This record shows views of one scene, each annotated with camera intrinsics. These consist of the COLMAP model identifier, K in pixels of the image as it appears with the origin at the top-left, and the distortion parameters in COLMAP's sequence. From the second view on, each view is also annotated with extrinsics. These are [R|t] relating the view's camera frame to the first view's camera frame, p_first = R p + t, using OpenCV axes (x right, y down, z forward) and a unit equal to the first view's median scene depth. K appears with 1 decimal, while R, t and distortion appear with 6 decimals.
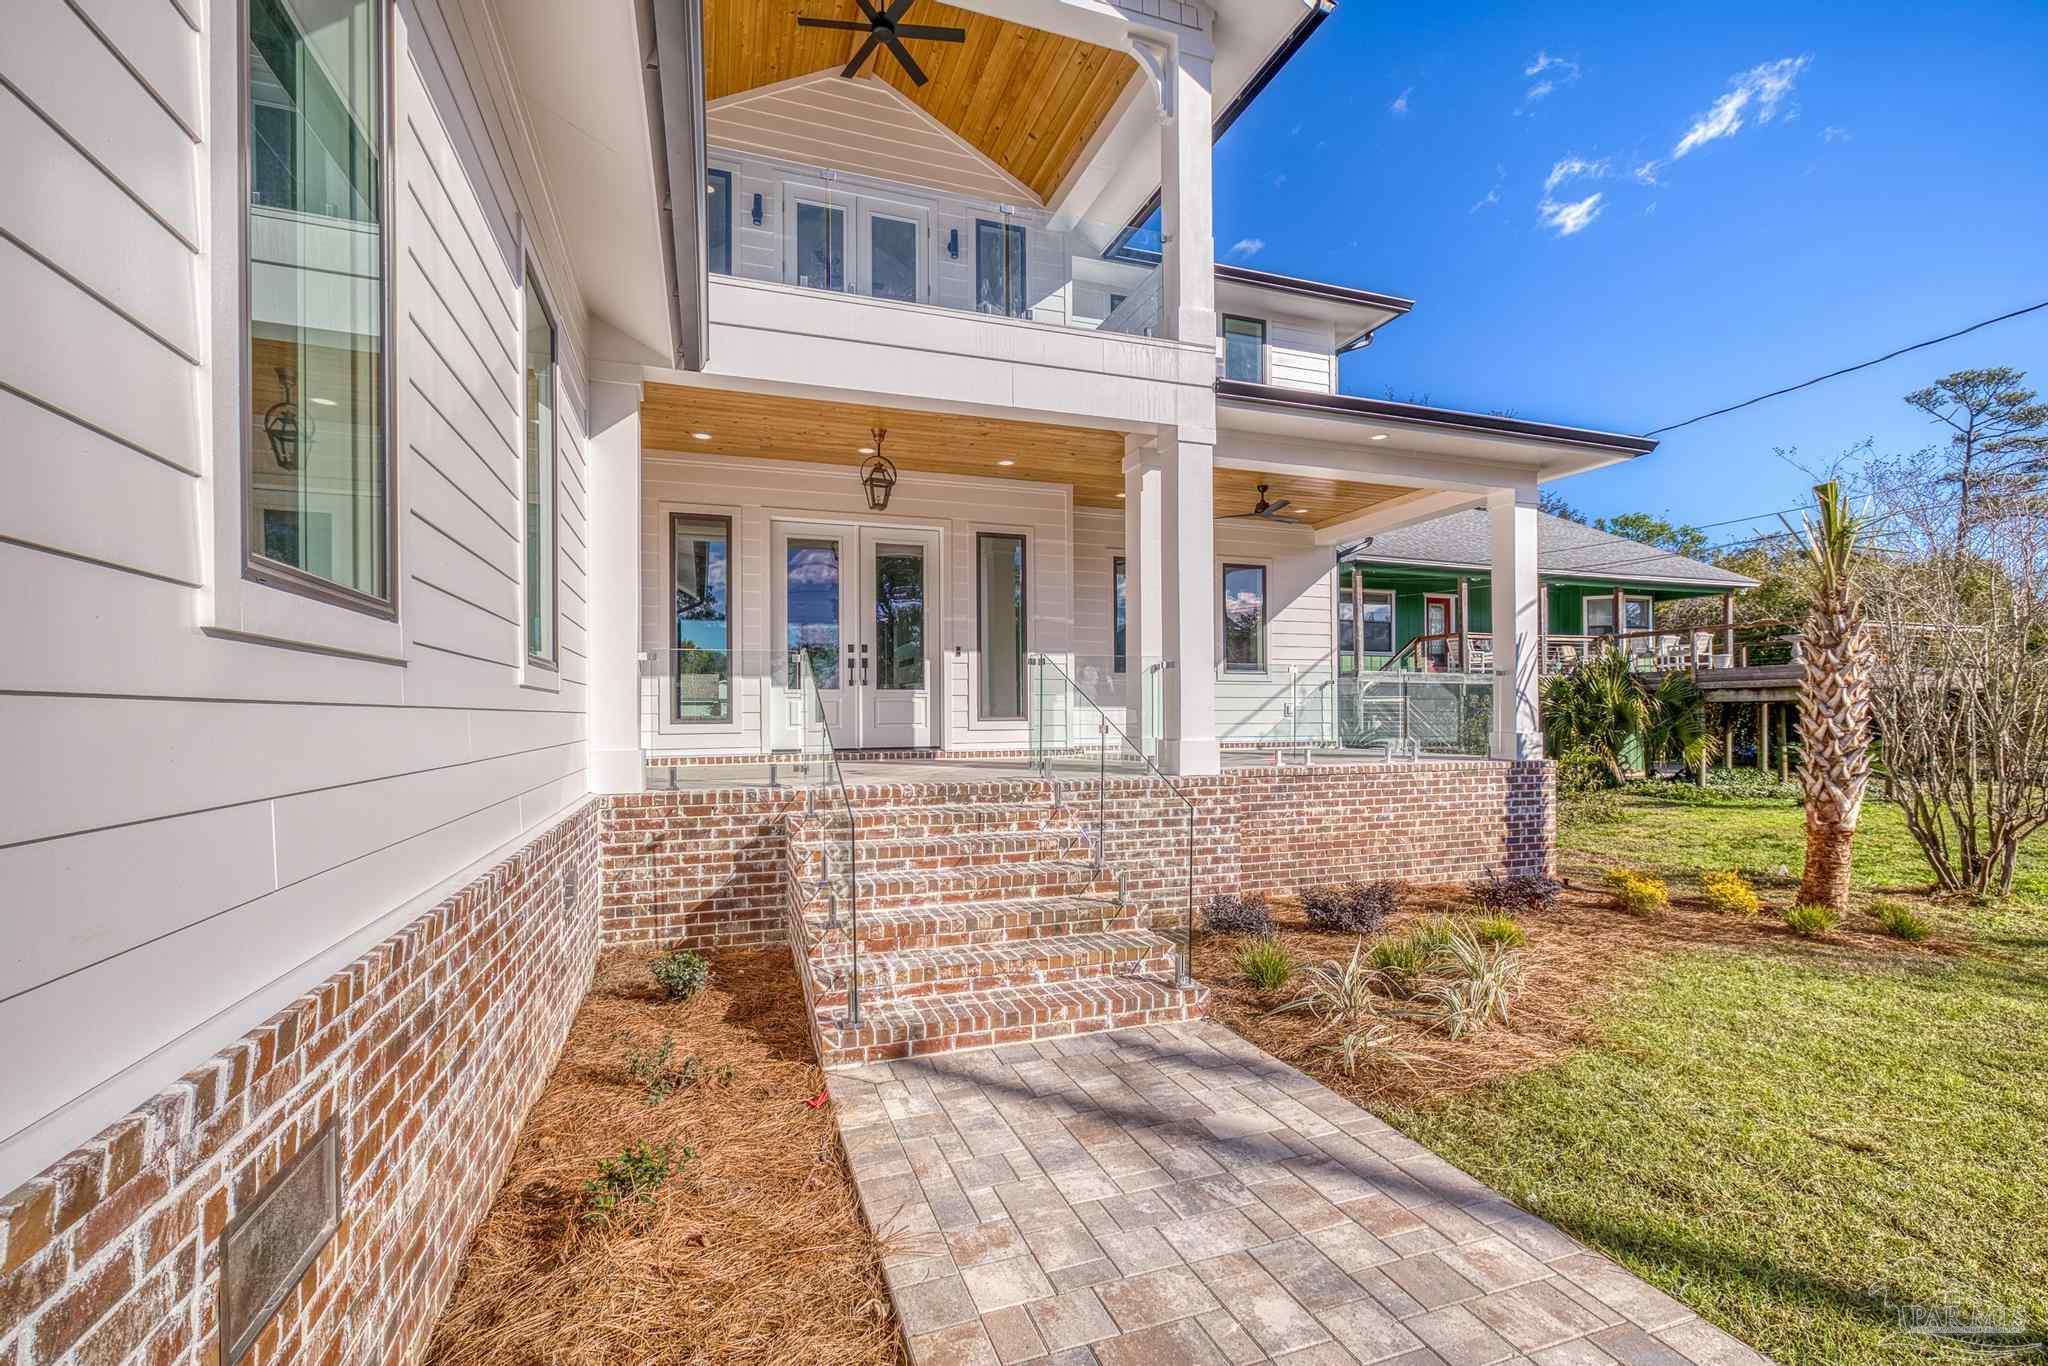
lens RADIAL K [[871.6, 0, 1021.3], [0, 871.6, 696.1], [0, 0, 1]] dist [-0.008914, 0.000160]
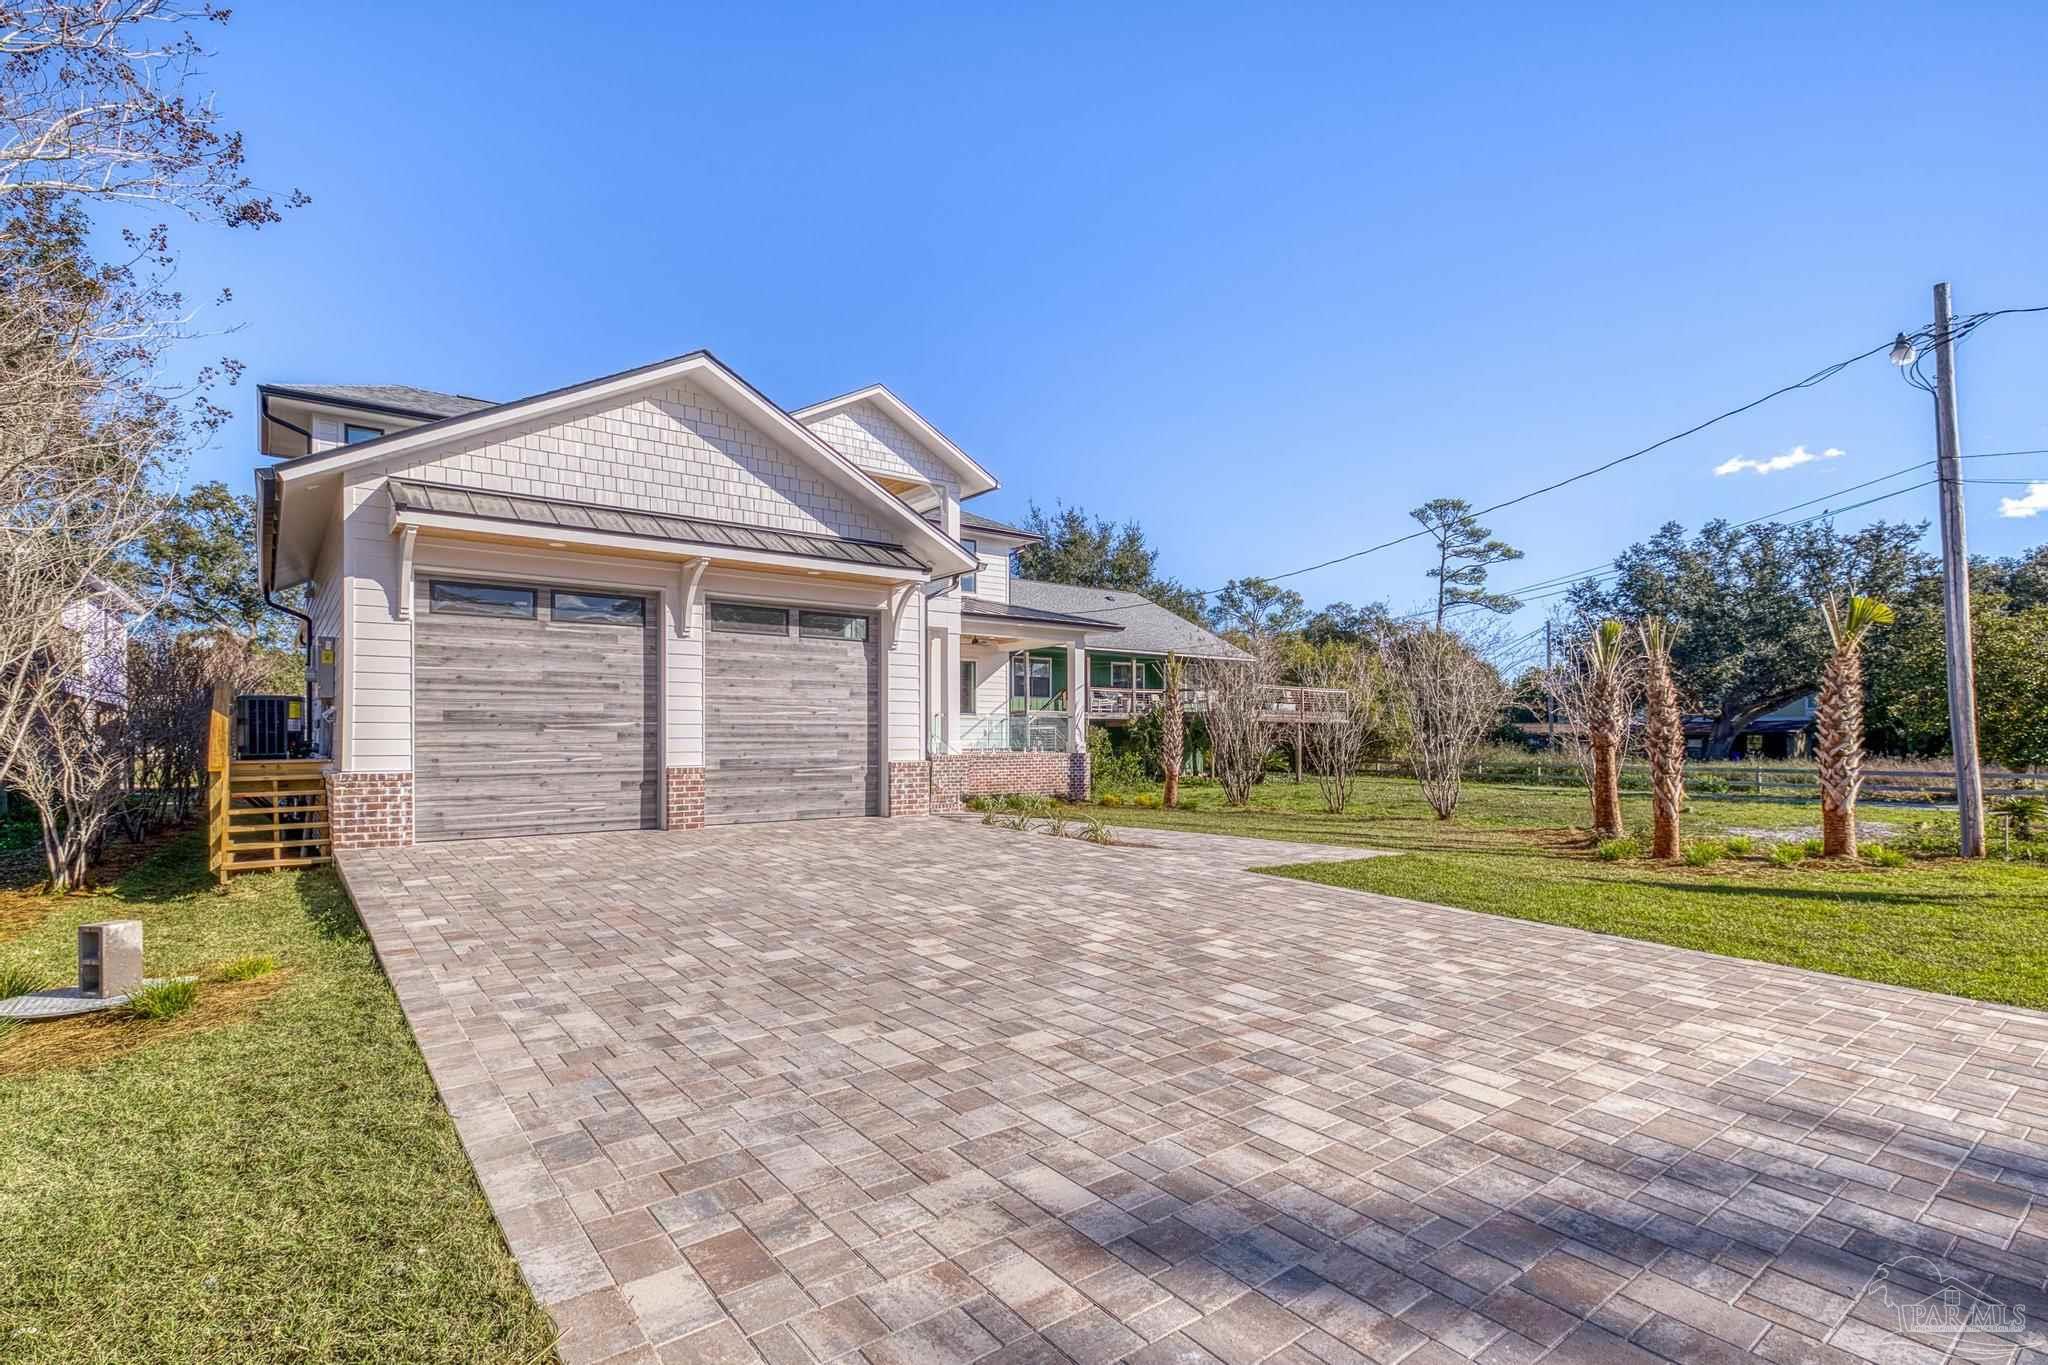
lens RADIAL K [[959.9, 0, 1020.9], [0, 959.9, 720.5], [0, 0, 1]] dist [-0.015364, 0.000952]
pose [[0.944547, 0.004381, 0.328346, -0.313571], [-0.003250, 0.999987, -0.003994, -0.004067], [-0.328359, 0.002706, 0.944549, -1.021481]]
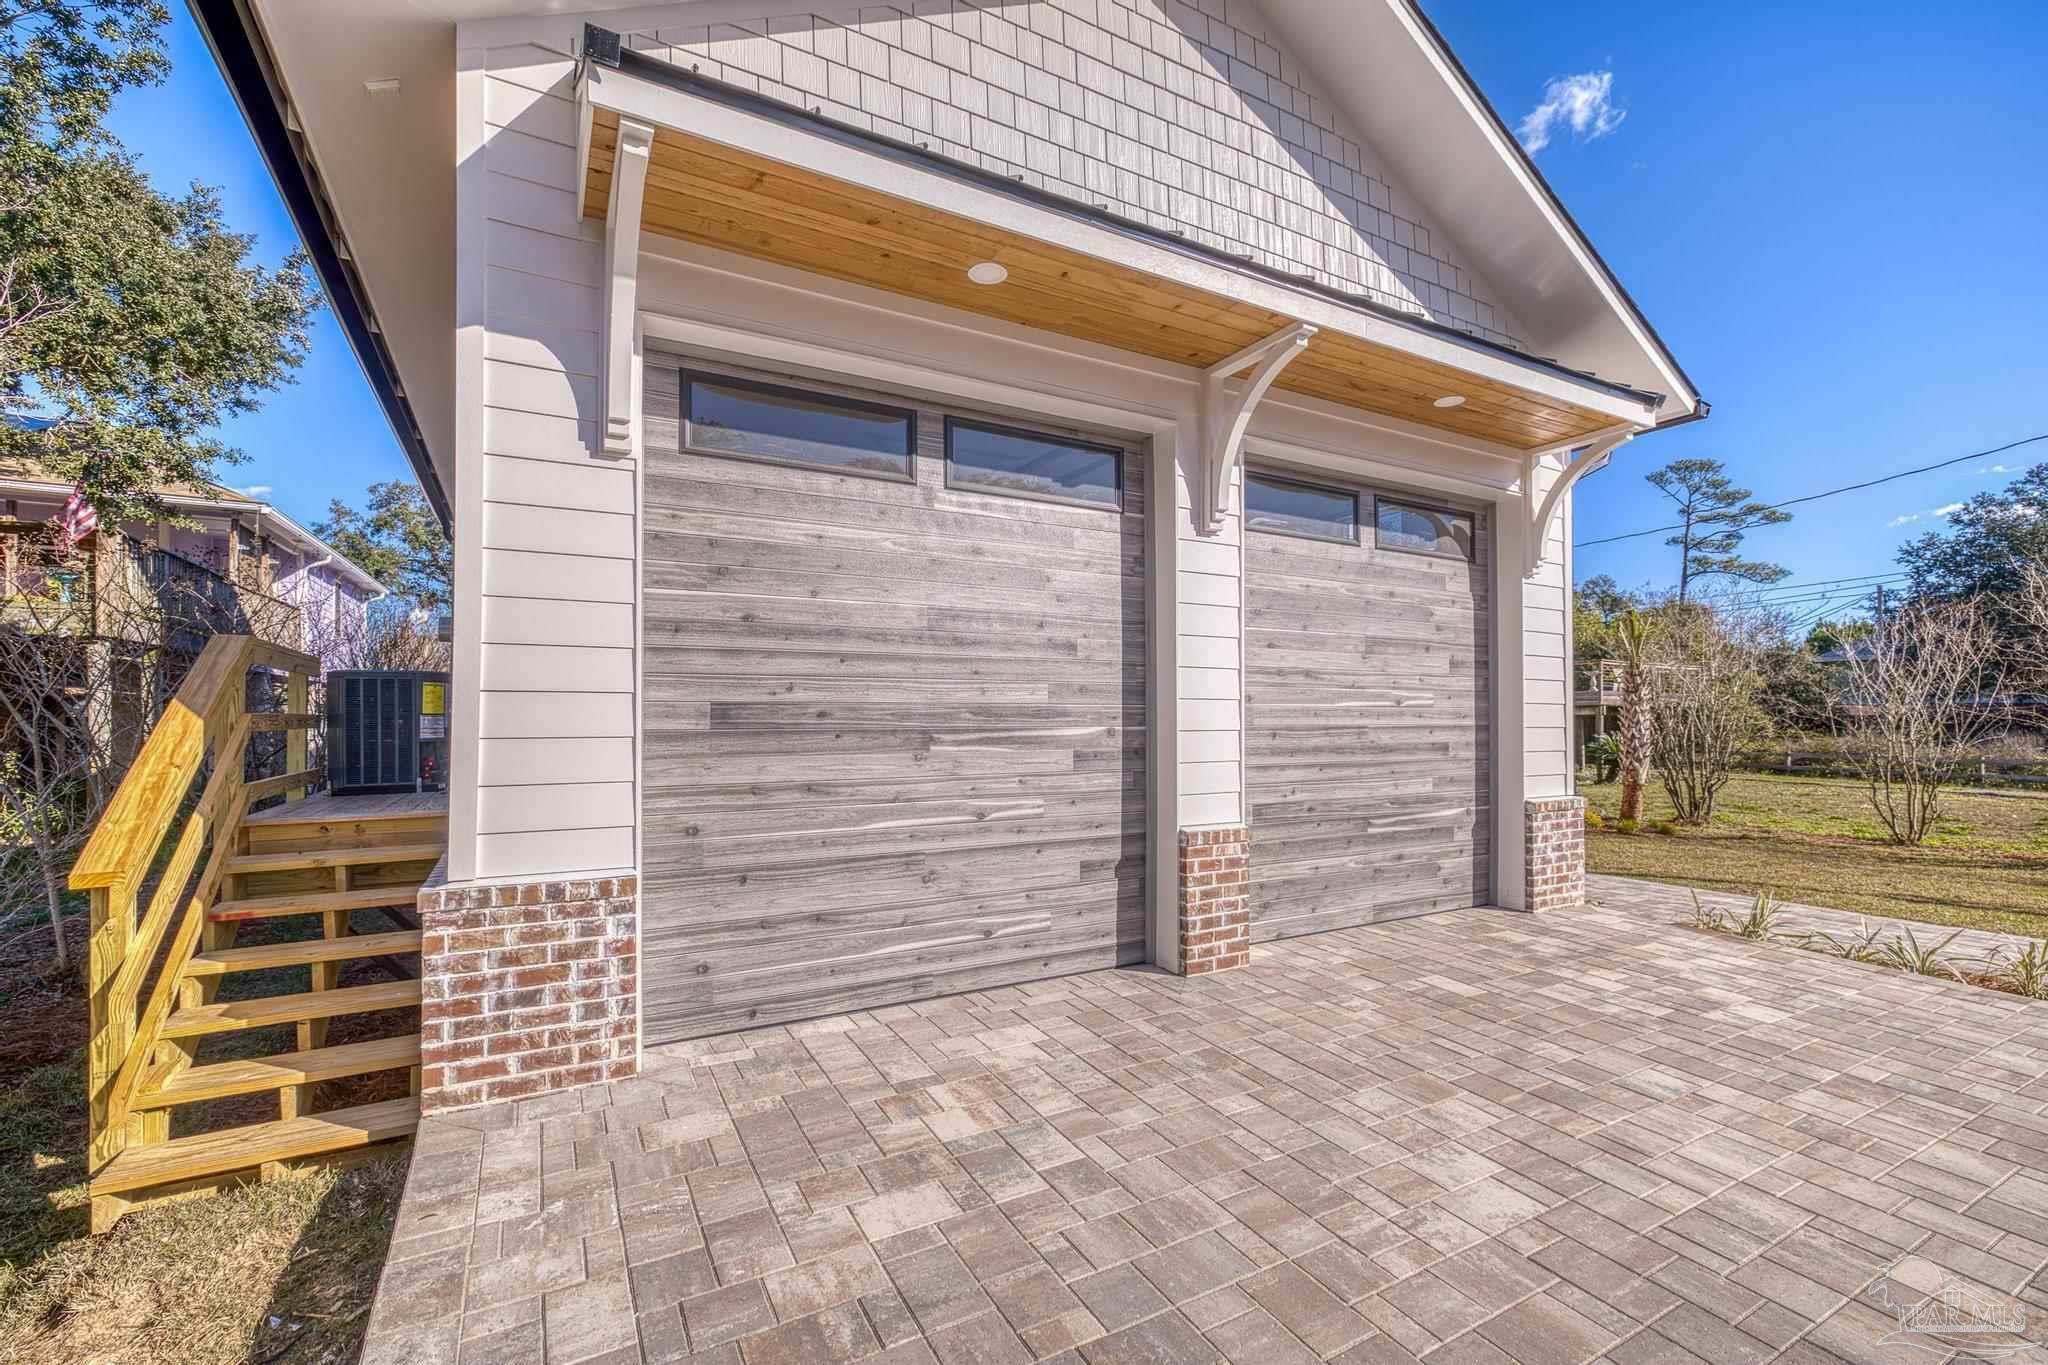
lens RADIAL K [[871.6, 0, 1026.4], [0, 871.6, 694.4], [0, 0, 1]] dist [-0.008914, 0.000160]
pose [[0.983635, 0.006081, 0.180069, -0.457328], [-0.004254, 0.999936, -0.010529, -0.014097], [-0.180122, 0.009590, 0.983598, -0.408911]]
